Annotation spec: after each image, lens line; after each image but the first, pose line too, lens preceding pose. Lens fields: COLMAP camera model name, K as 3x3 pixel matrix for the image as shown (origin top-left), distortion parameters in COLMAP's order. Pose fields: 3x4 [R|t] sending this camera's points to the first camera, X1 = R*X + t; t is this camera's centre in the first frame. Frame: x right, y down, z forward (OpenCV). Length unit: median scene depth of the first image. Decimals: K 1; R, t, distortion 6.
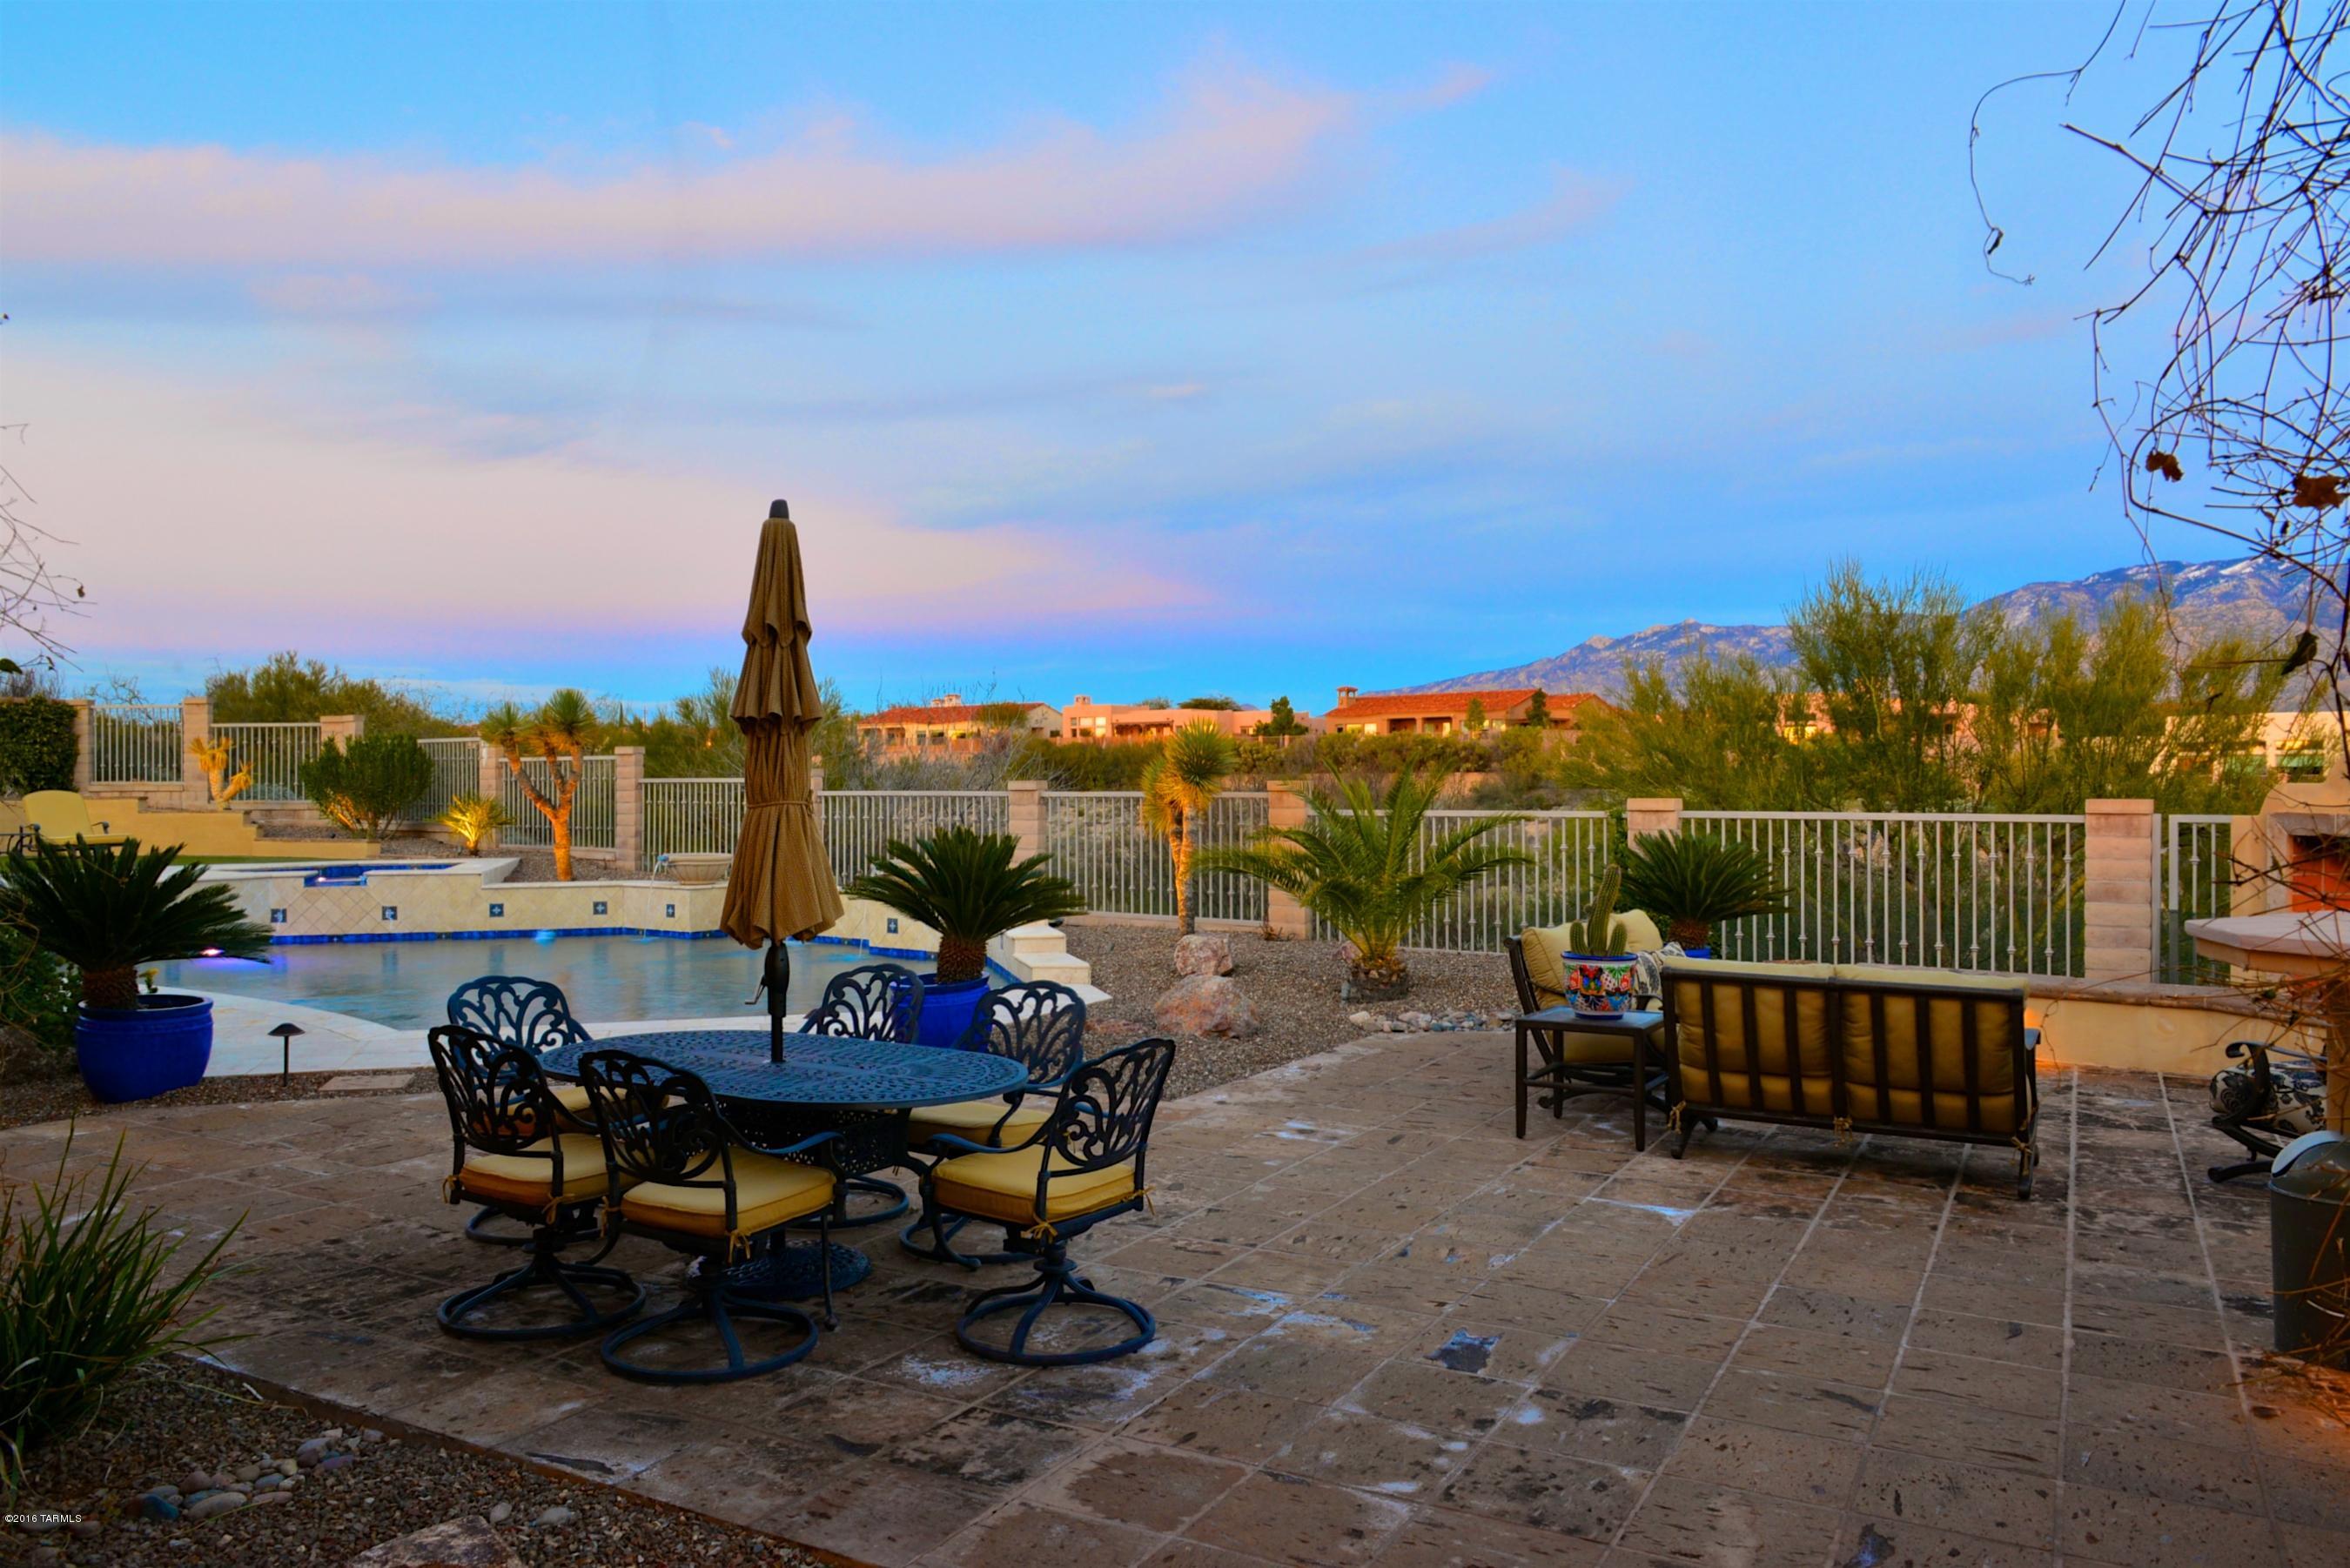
lens RADIAL K [[1626.3, 0, 1149.3], [0, 1626.3, 801.3], [0, 0, 1]] dist [-0.002751, -0.016461]
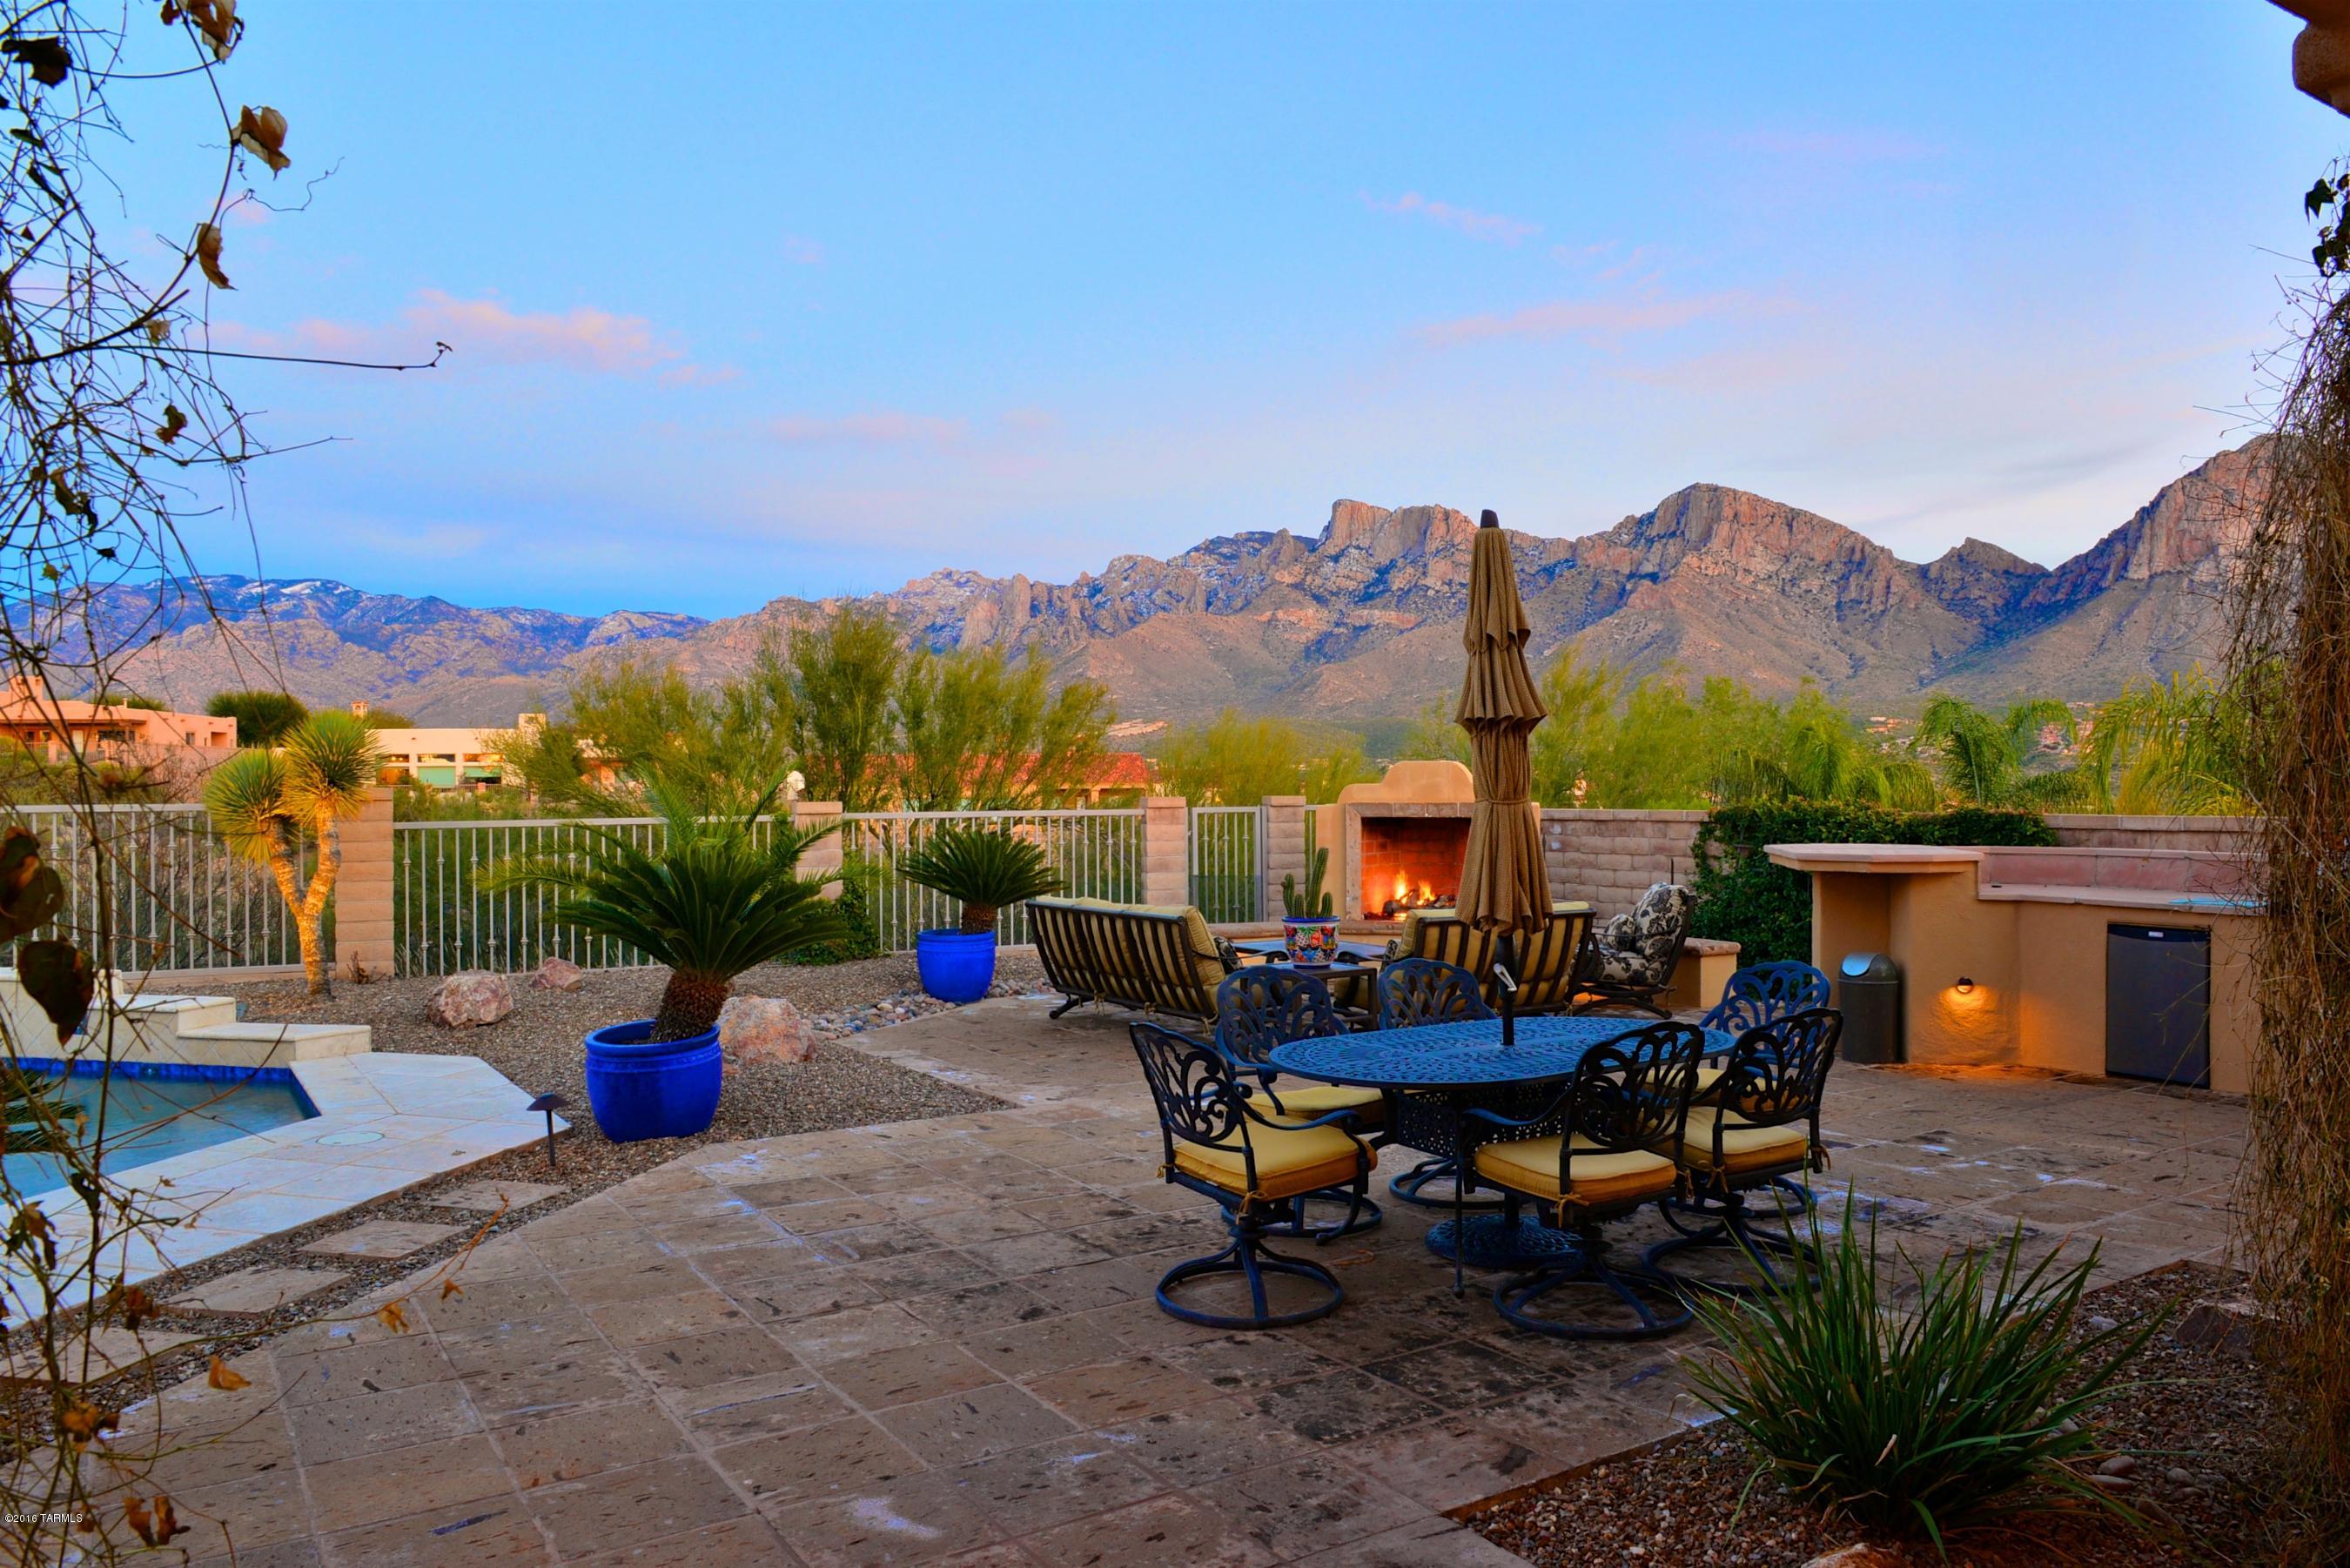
lens RADIAL K [[1626.3, 0, 1197.2], [0, 1626.3, 761.0], [0, 0, 1]] dist [-0.002751, -0.016461]
pose [[0.454736, 0.010270, 0.890567, -0.908608], [0.017319, 0.999642, -0.020371, -0.004878], [-0.890458, 0.024687, 0.454396, 0.497727]]
